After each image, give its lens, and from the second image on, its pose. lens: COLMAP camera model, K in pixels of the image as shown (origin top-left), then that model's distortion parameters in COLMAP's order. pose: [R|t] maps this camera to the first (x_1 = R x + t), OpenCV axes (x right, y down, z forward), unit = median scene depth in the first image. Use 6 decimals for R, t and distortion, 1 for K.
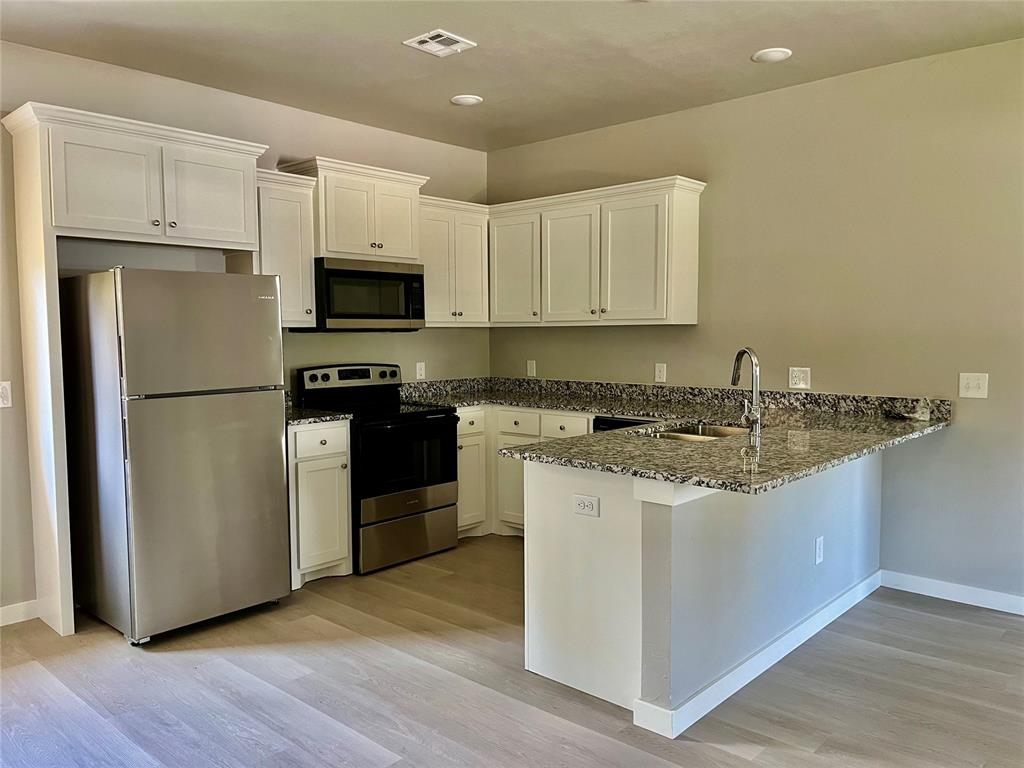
lens RADIAL K [[773.4, 0, 512.1], [0, 773.4, 391.2], [0, 0, 1]] dist [0.057437, -0.067438]
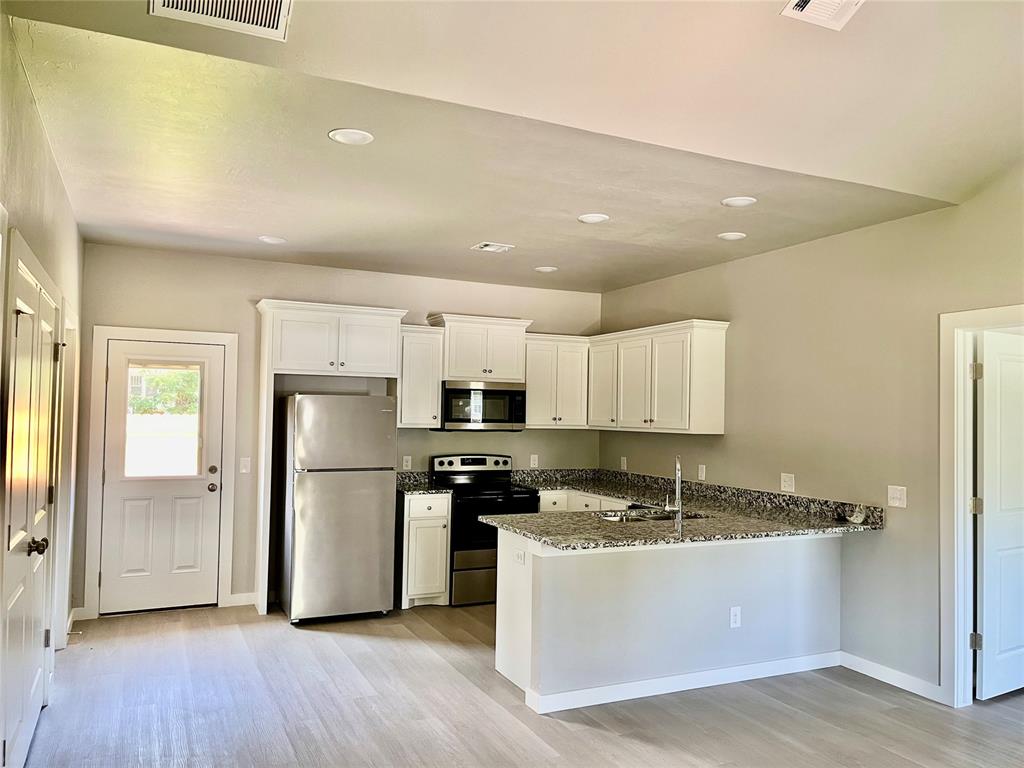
lens RADIAL K [[773.4, 0, 512.1], [0, 773.4, 391.2], [0, 0, 1]] dist [0.057437, -0.067438]
pose [[0.923266, 0.010893, -0.384006, 0.409280], [-0.053199, 0.993592, -0.099720, -0.013606], [0.380459, 0.112496, 0.917930, -0.268756]]
